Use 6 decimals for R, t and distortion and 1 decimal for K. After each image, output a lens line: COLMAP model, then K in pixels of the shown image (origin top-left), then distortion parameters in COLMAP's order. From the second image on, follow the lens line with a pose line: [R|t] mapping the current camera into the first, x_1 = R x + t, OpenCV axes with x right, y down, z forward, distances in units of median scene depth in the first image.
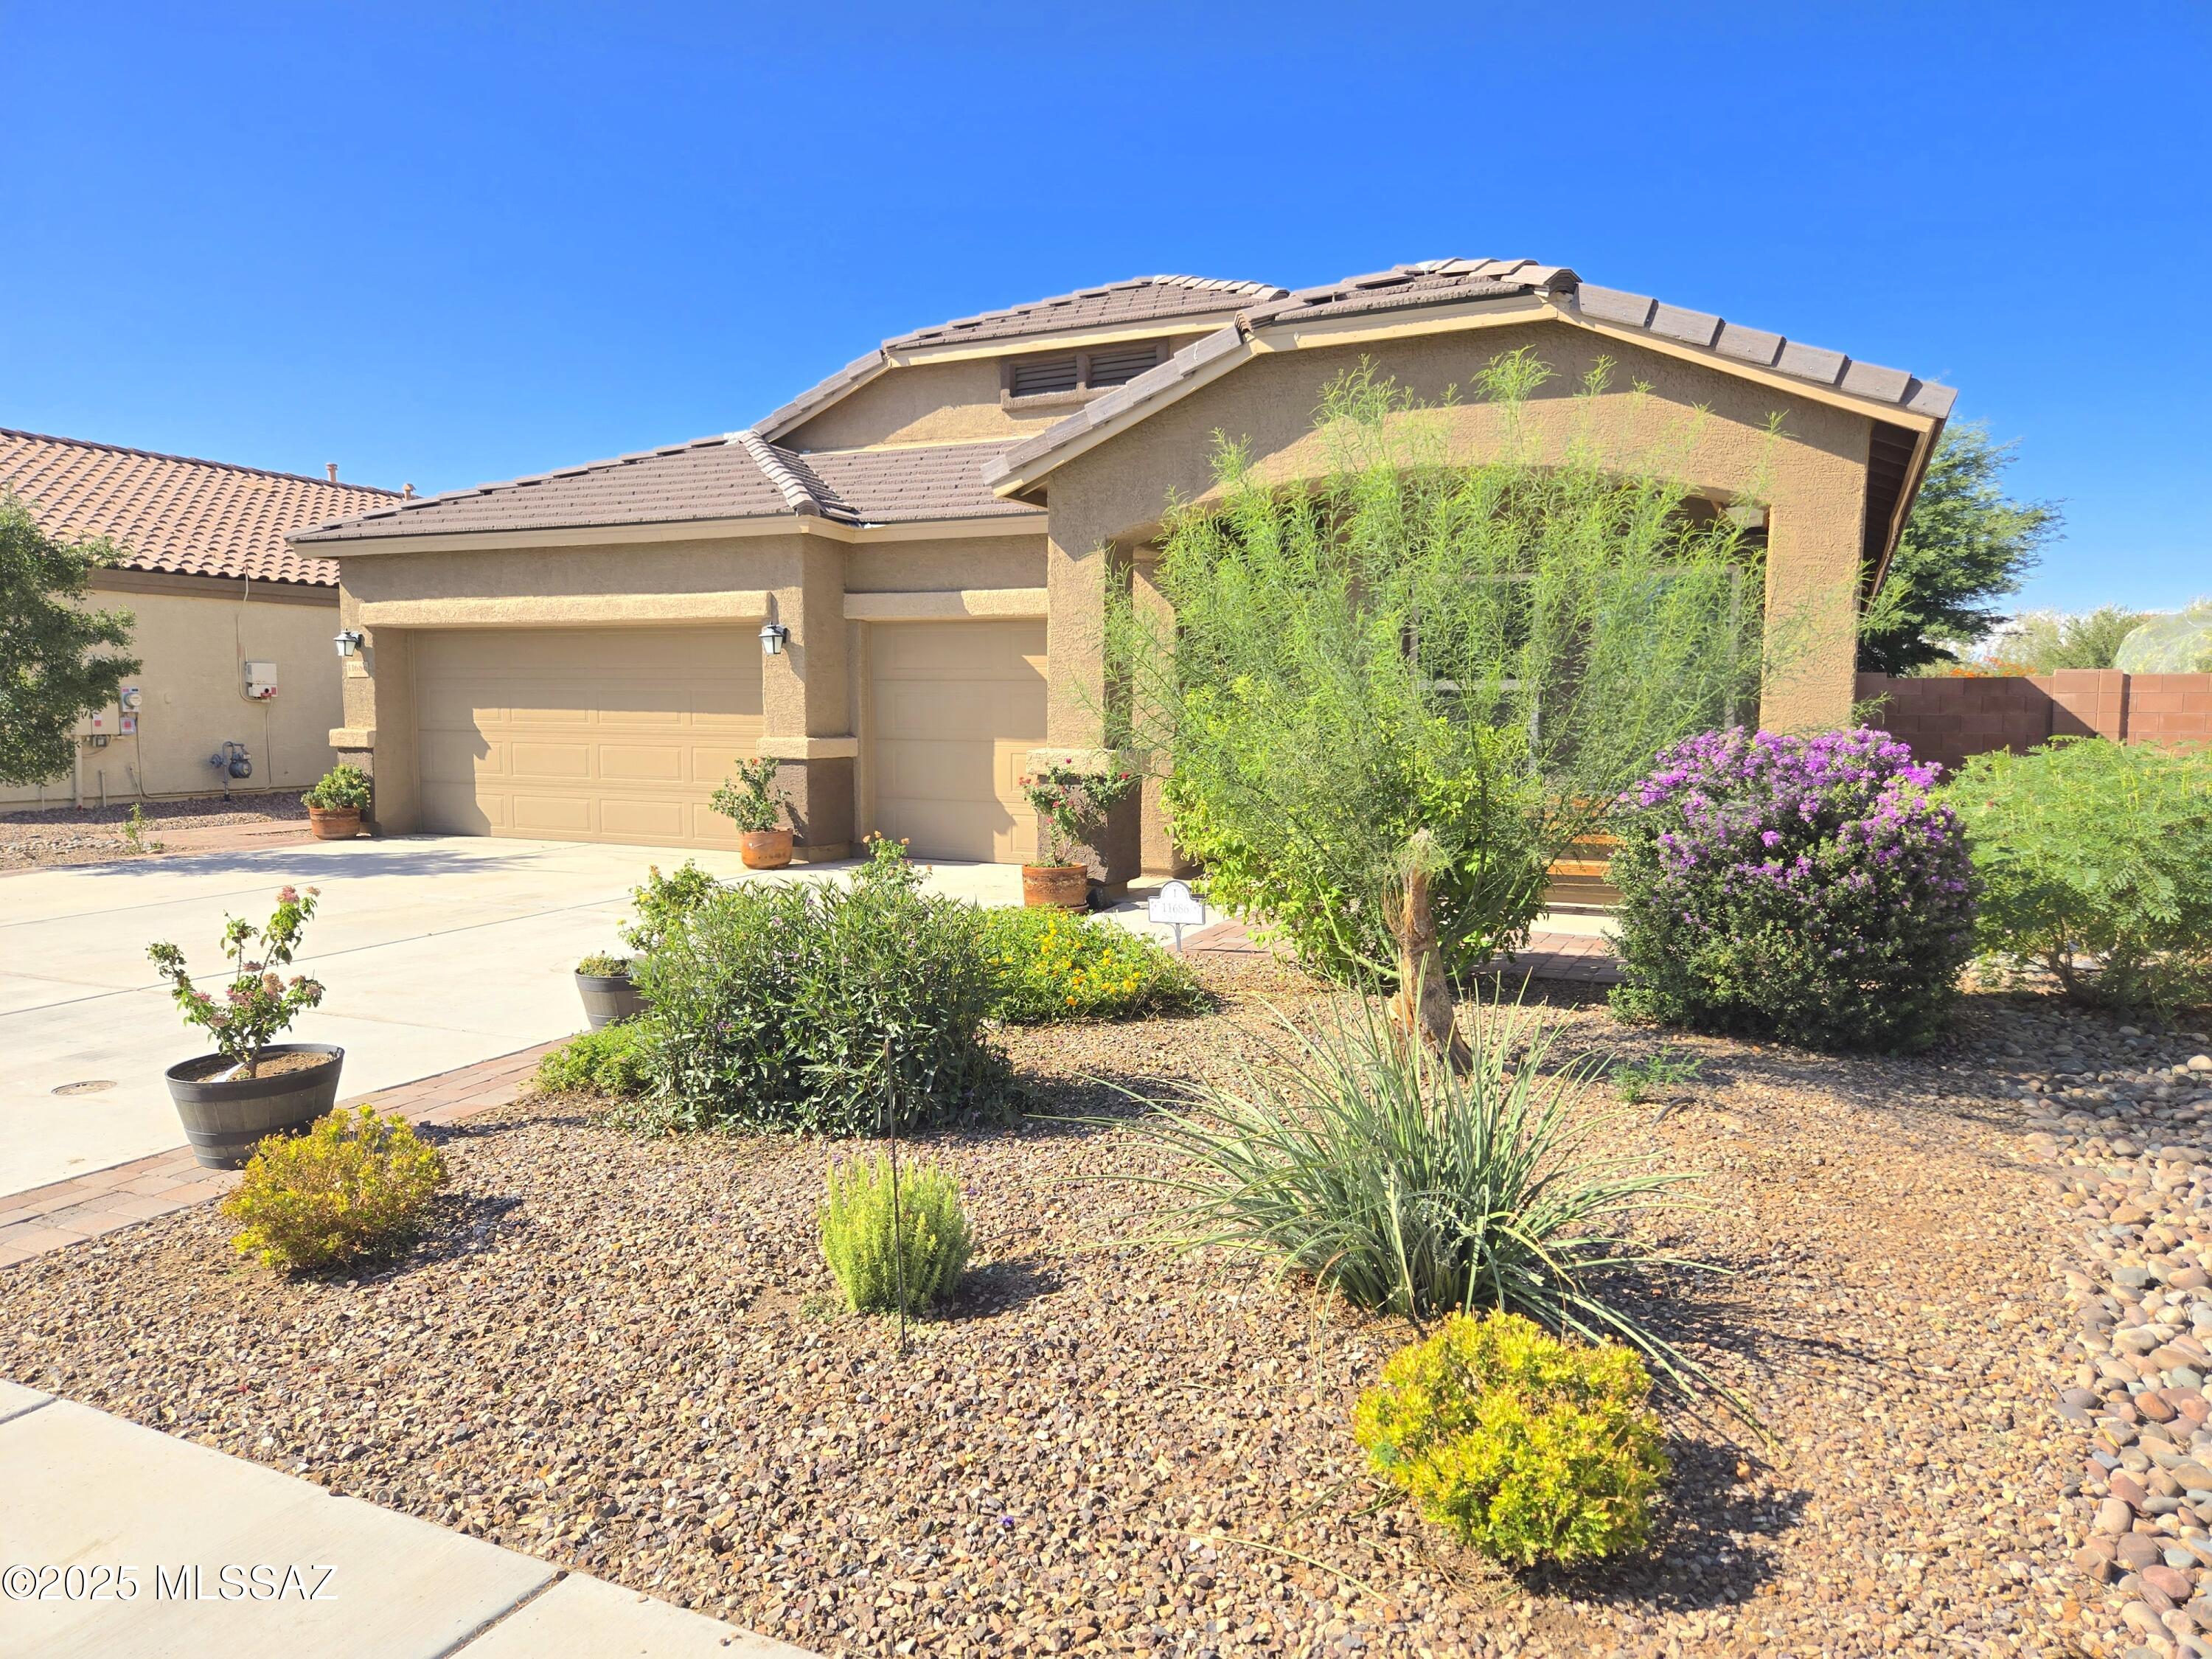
lens RADIAL K [[1475.0, 0, 1098.6], [0, 1475.0, 830.2], [0, 0, 1]] dist [0.052445, -0.024731]
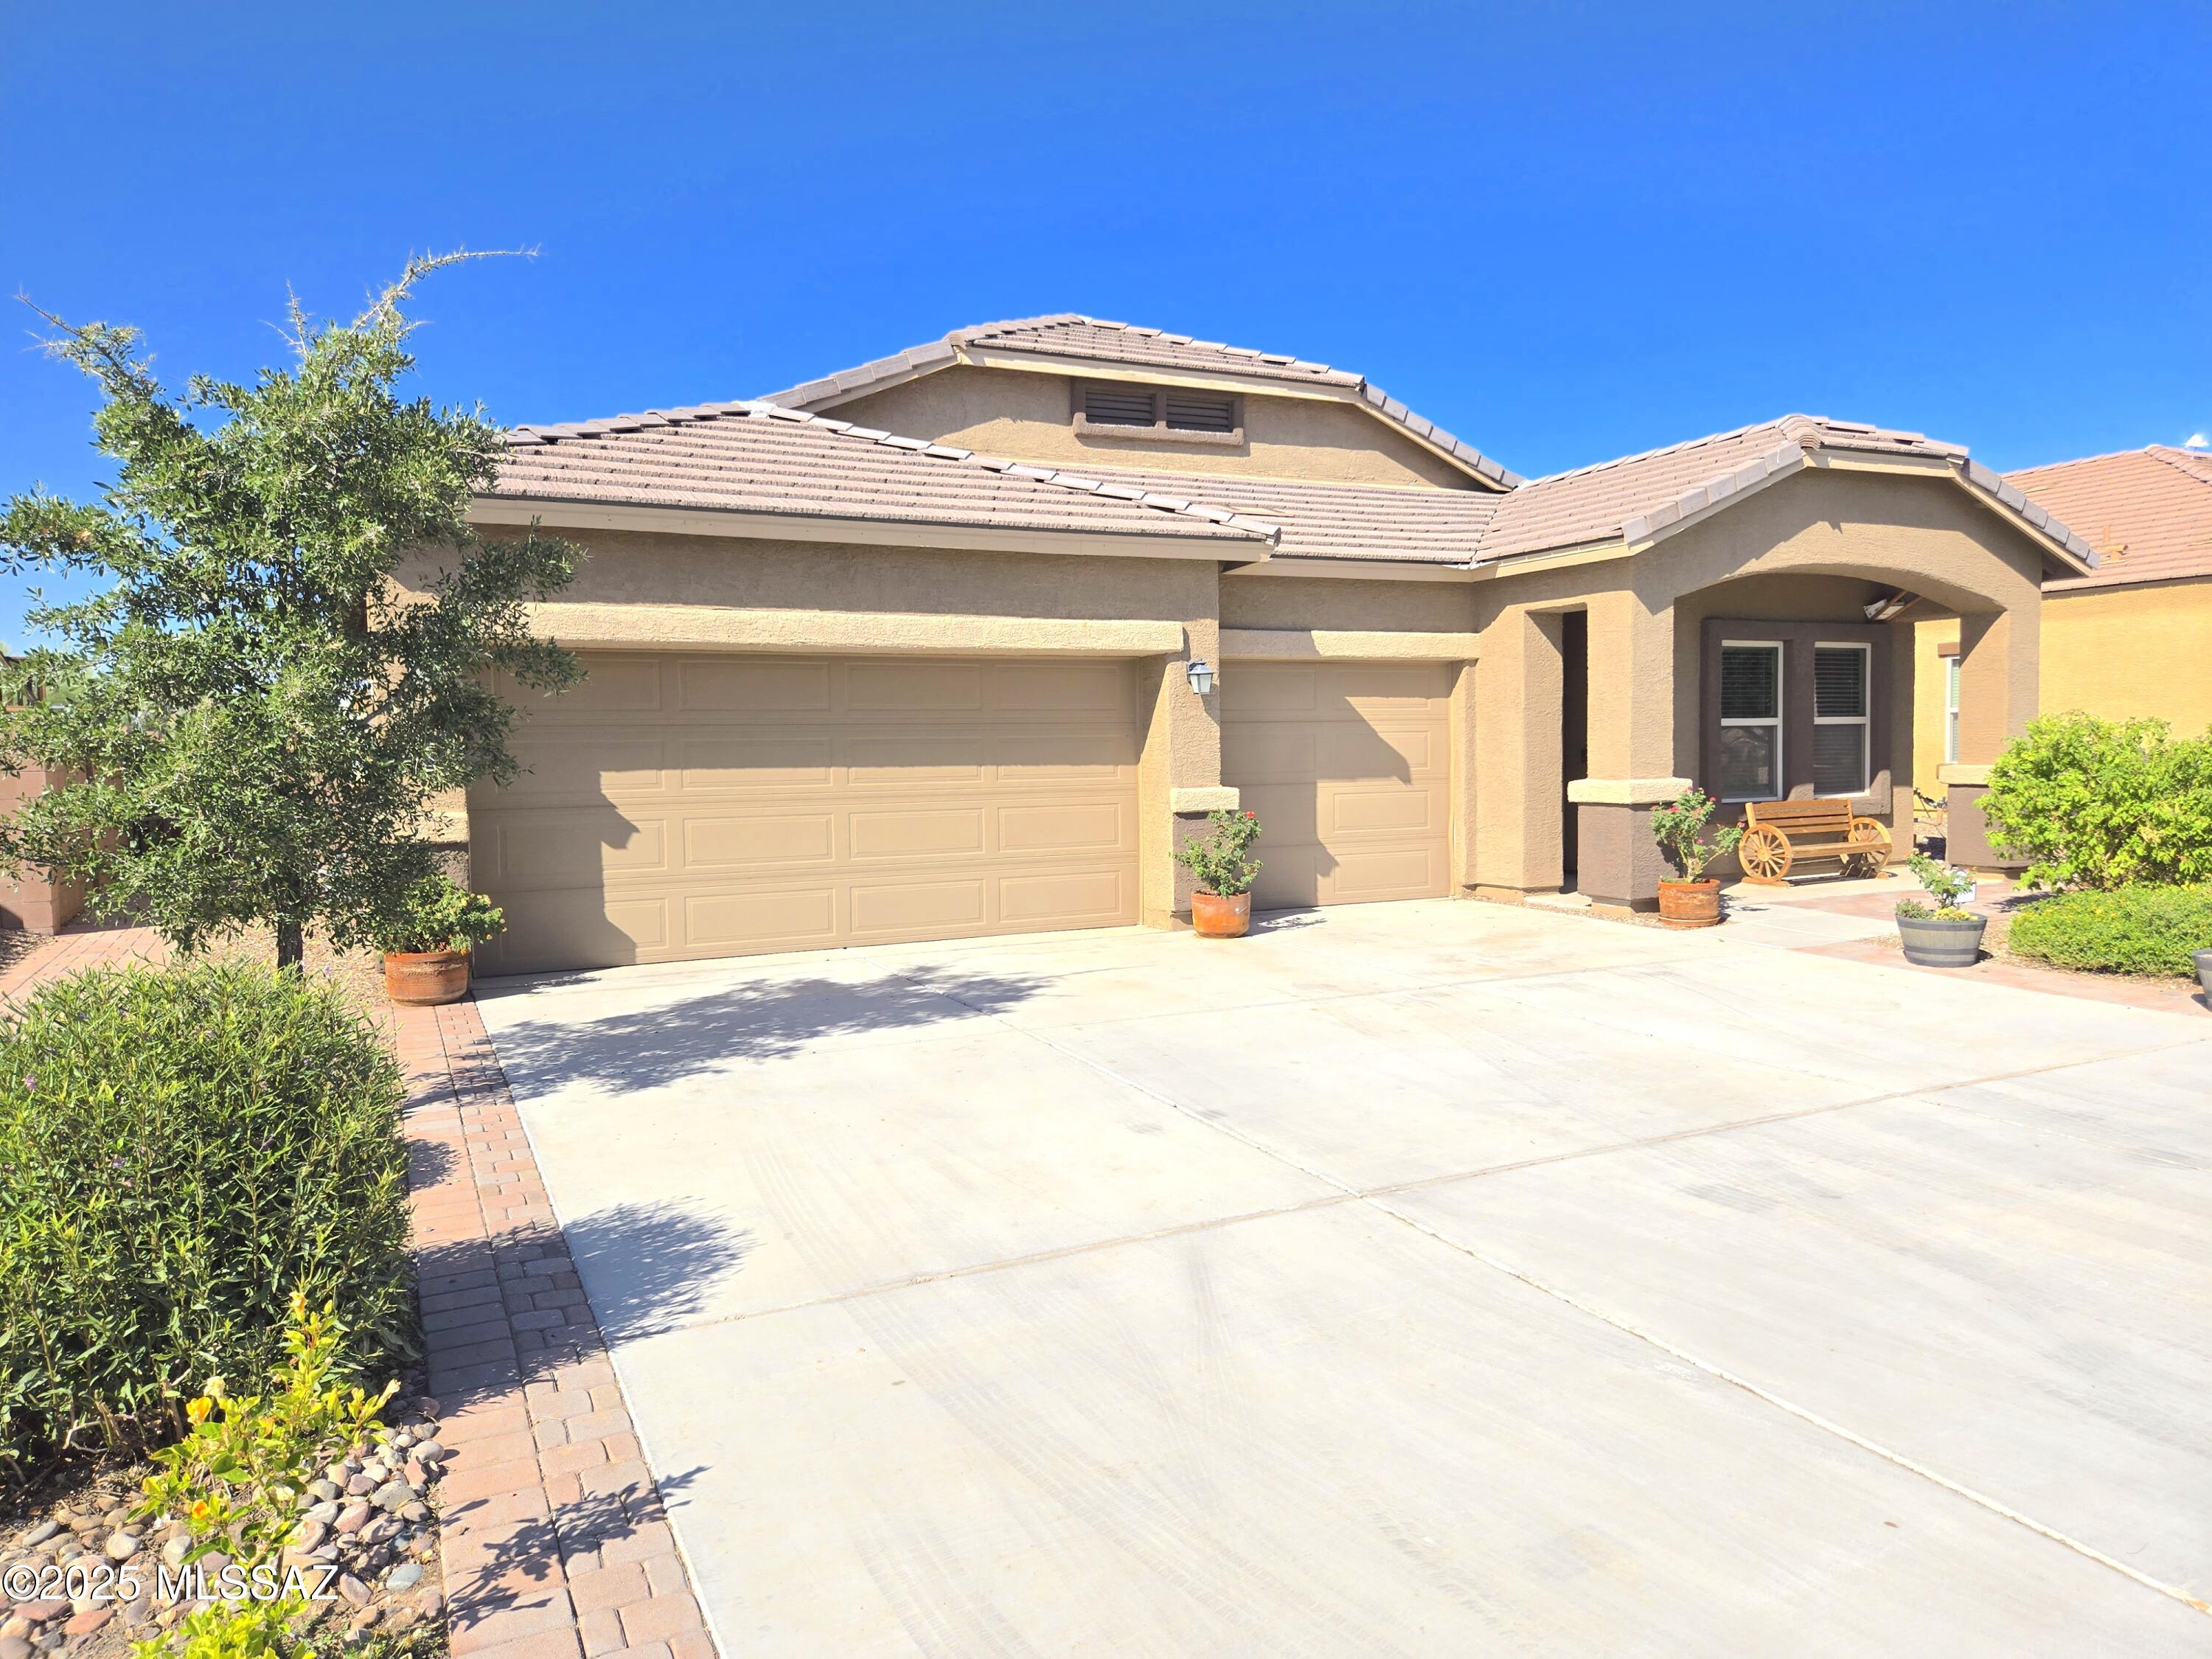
lens RADIAL K [[1475.0, 0, 1112.6], [0, 1475.0, 819.3], [0, 0, 1]] dist [0.052445, -0.024731]
pose [[0.608140, -0.057539, 0.791742, -0.837072], [0.087286, 0.996169, 0.005351, -0.047289], [-0.789017, 0.065854, 0.610832, 0.447356]]
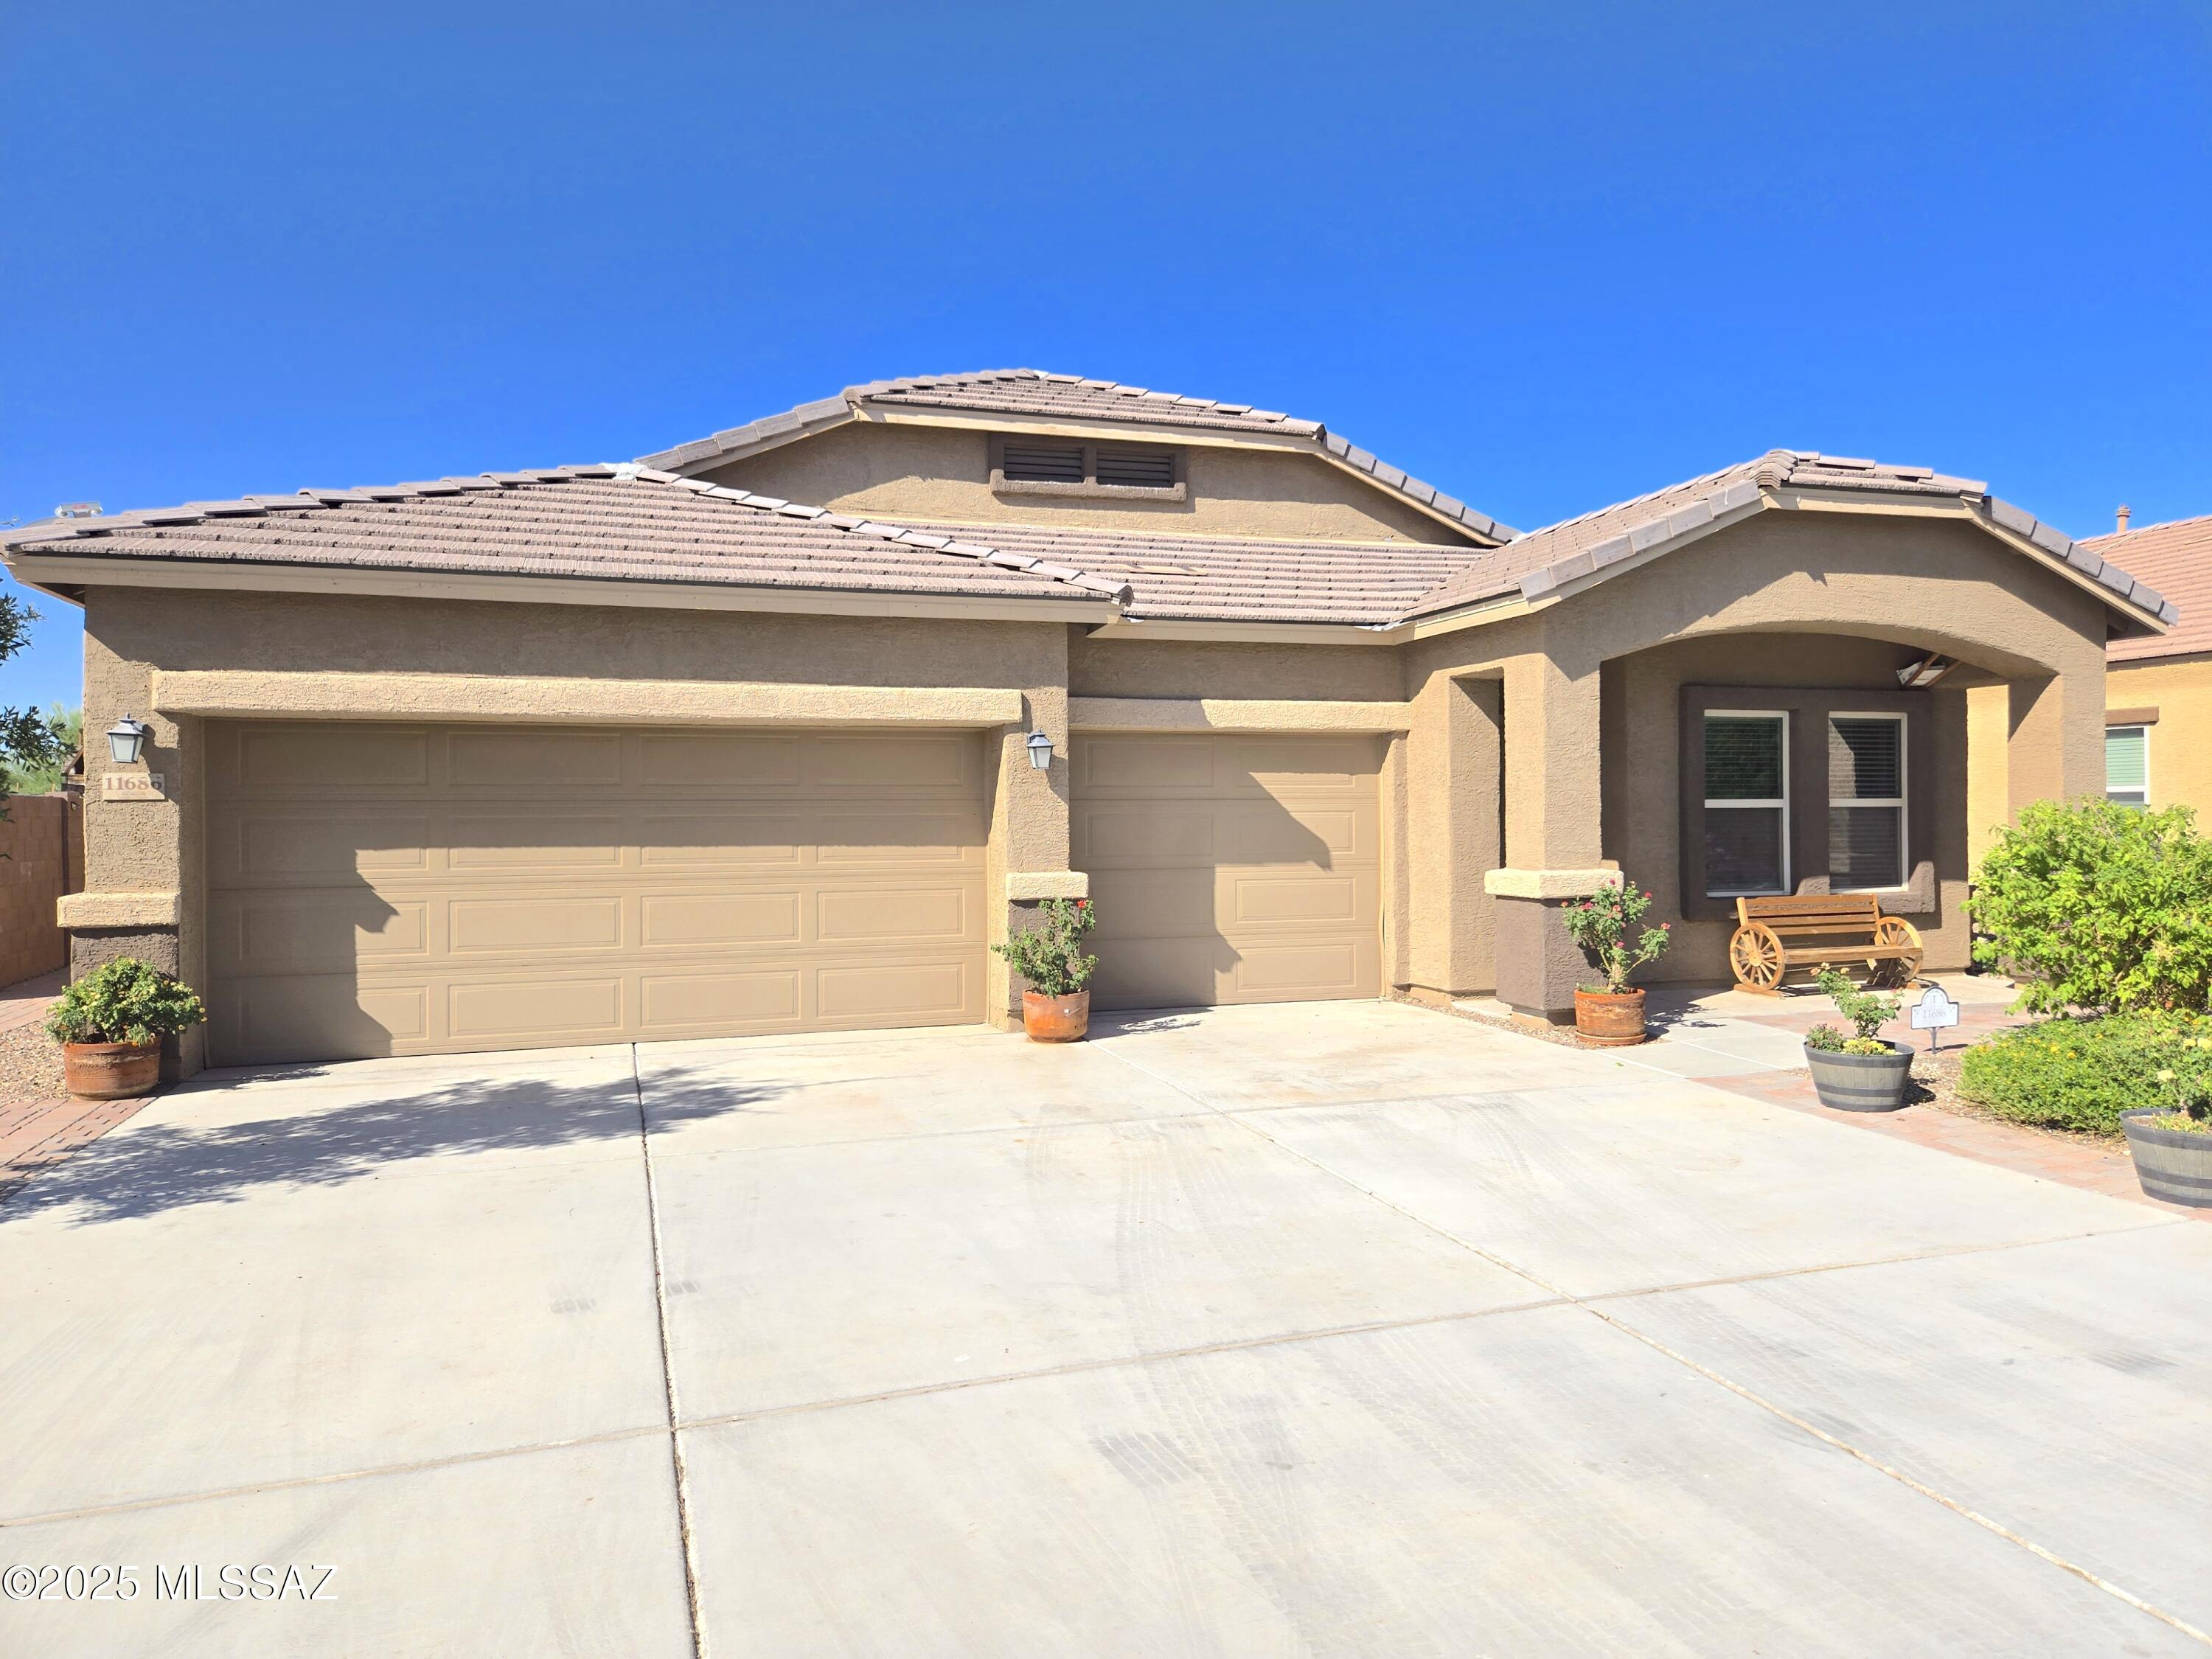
lens RADIAL K [[1475.0, 0, 1105.6], [0, 1475.0, 822.4], [0, 0, 1]] dist [0.052445, -0.024731]
pose [[0.714759, -0.015691, 0.699194, -0.658909], [0.071735, 0.996120, -0.050978, -0.041664], [-0.695682, 0.086594, 0.713112, 0.362200]]
